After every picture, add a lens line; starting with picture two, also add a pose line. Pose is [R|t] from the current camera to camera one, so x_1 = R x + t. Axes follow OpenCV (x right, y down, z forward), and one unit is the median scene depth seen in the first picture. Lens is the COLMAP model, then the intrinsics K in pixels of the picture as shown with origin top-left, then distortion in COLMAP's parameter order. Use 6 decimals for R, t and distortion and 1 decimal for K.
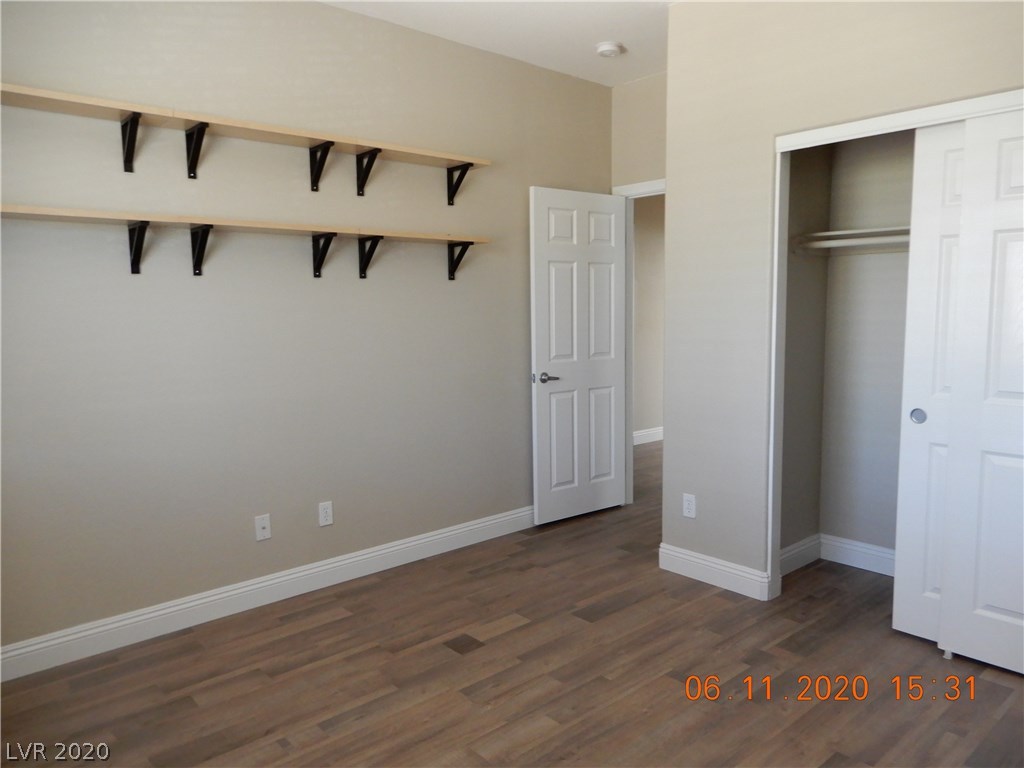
lens RADIAL K [[733.9, 0, 518.8], [0, 733.9, 384.9], [0, 0, 1]] dist [0.025090, -0.001436]
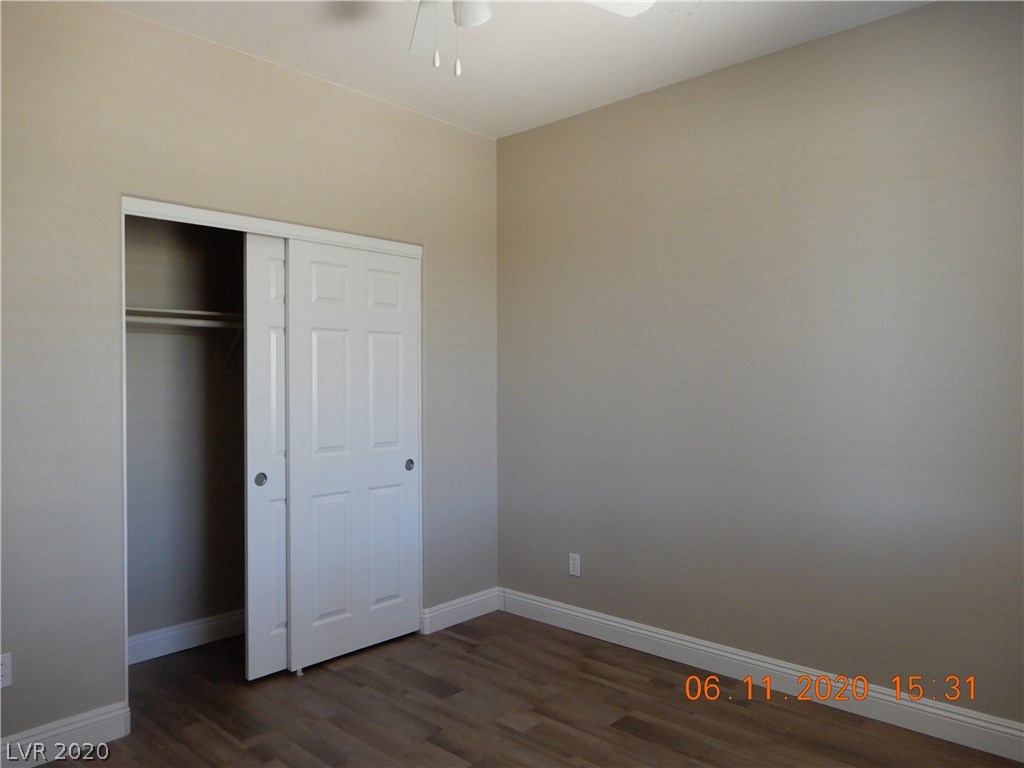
lens RADIAL K [[733.9, 0, 518.8], [0, 733.9, 384.9], [0, 0, 1]] dist [0.025090, -0.001436]
pose [[-0.089196, 0.000847, 0.996014, -0.646544], [0.111953, 0.993671, 0.009180, -0.070871], [-0.989702, 0.112325, -0.088727, 0.700718]]
